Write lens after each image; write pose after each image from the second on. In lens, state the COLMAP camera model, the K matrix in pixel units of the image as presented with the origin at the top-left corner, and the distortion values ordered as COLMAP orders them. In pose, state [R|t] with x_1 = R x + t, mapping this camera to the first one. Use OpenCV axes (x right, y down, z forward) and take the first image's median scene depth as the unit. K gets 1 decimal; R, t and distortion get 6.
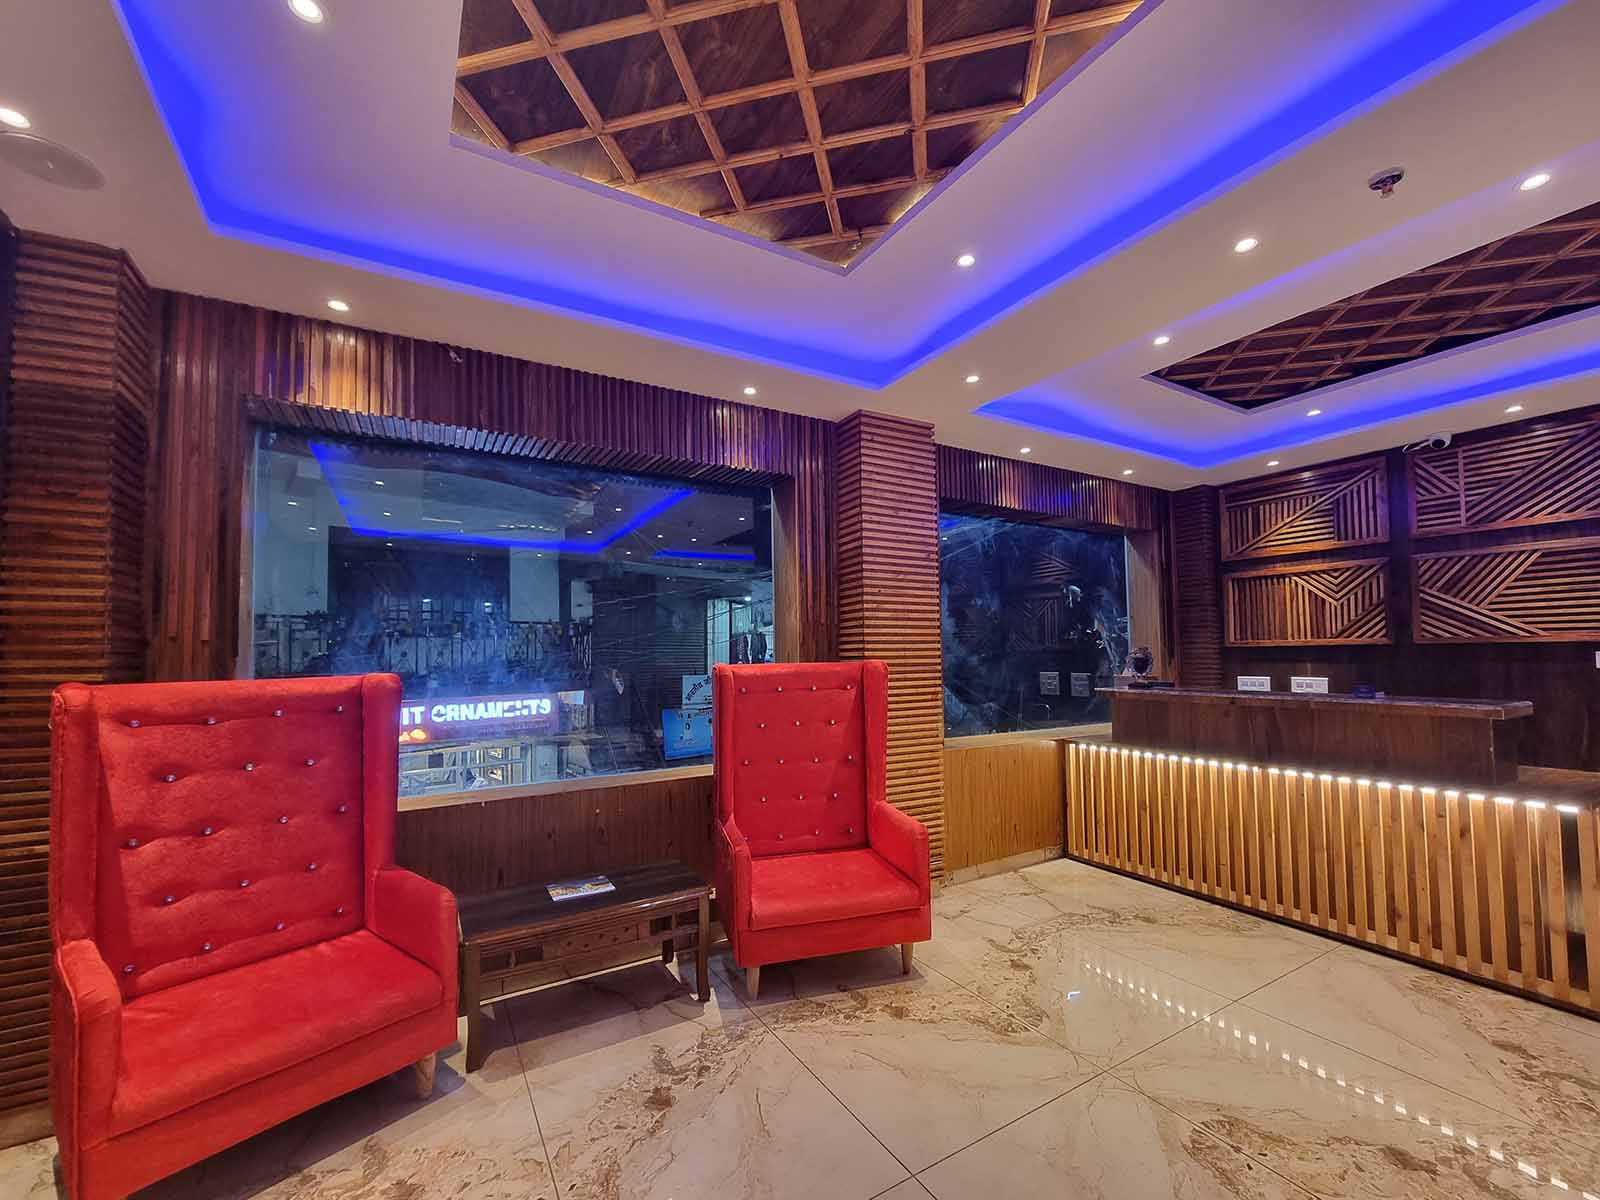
lens RADIAL K [[662.8, 0, 804.8], [0, 662.8, 633.5], [0, 0, 1]] dist [-0.002680, 0.000126]
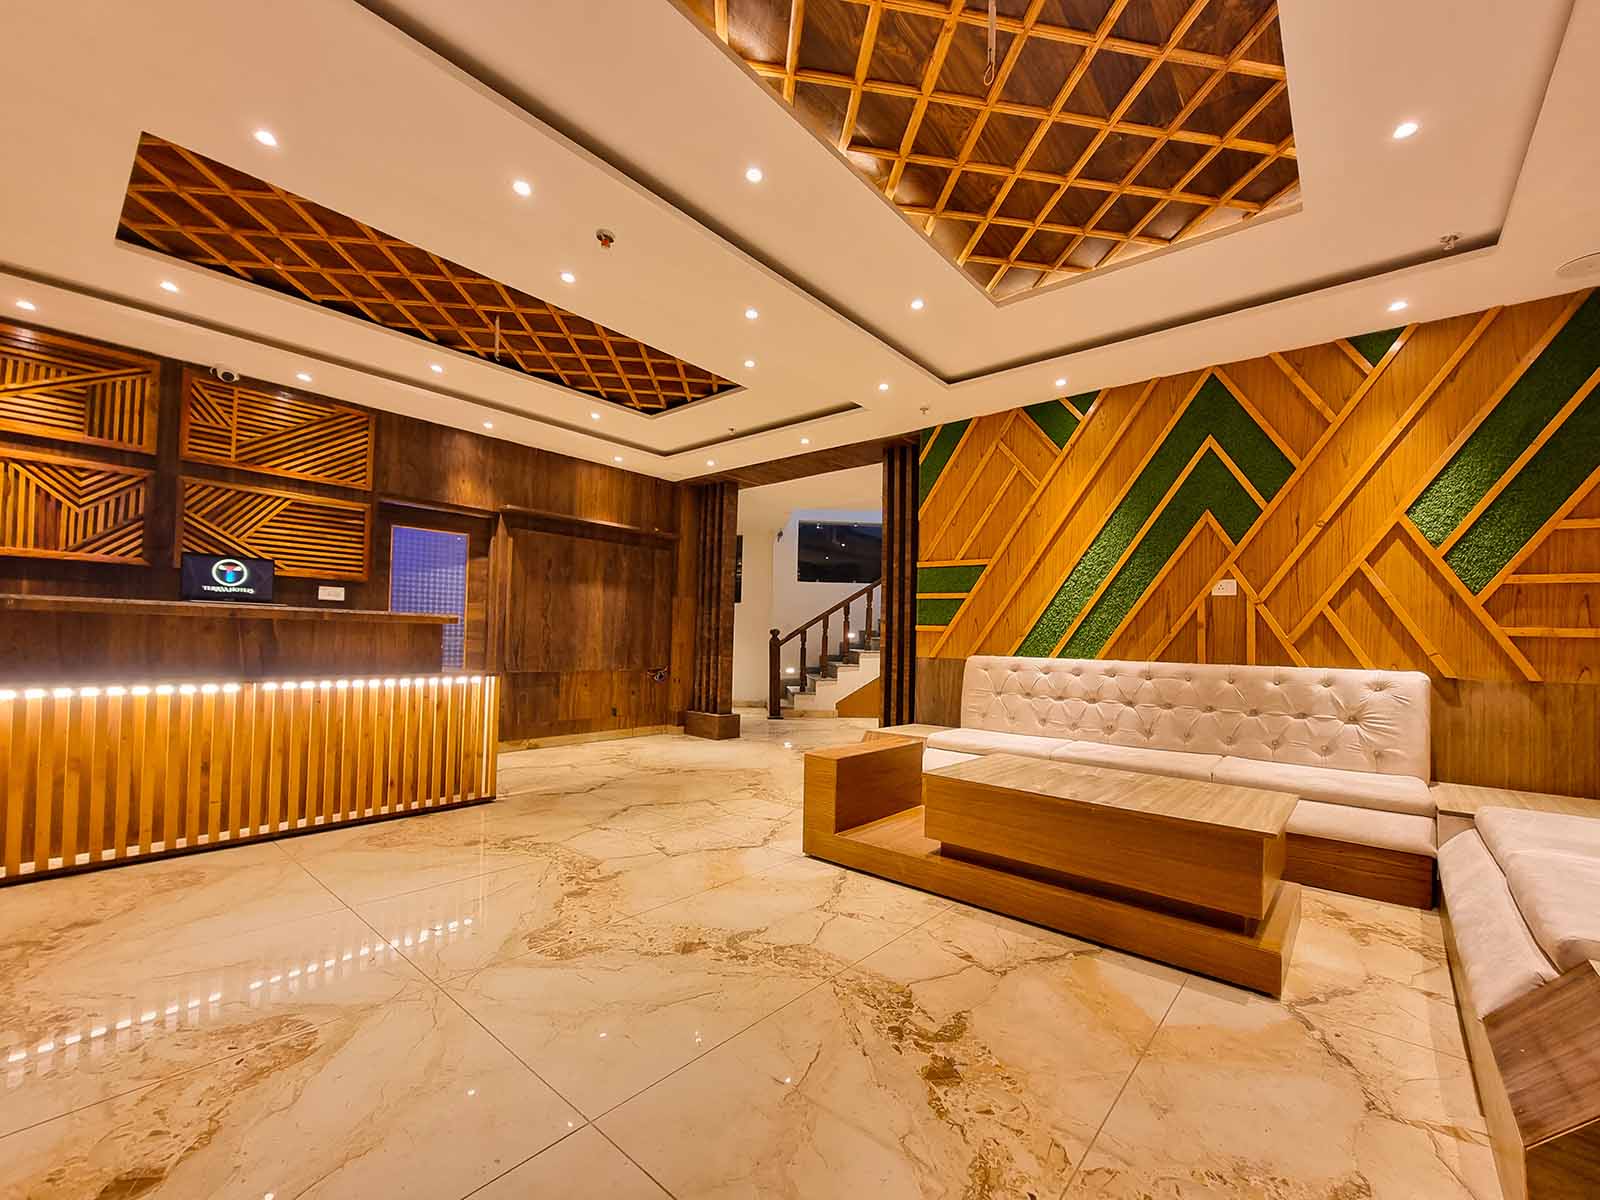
lens RADIAL K [[662.8, 0, 804.8], [0, 662.8, 633.5], [0, 0, 1]] dist [-0.002680, 0.000126]
pose [[-0.325025, 0.018013, 0.945534, -0.297811], [-0.045496, 0.998363, -0.034659, 0.107102], [-0.944610, -0.054283, -0.323673, 0.452517]]
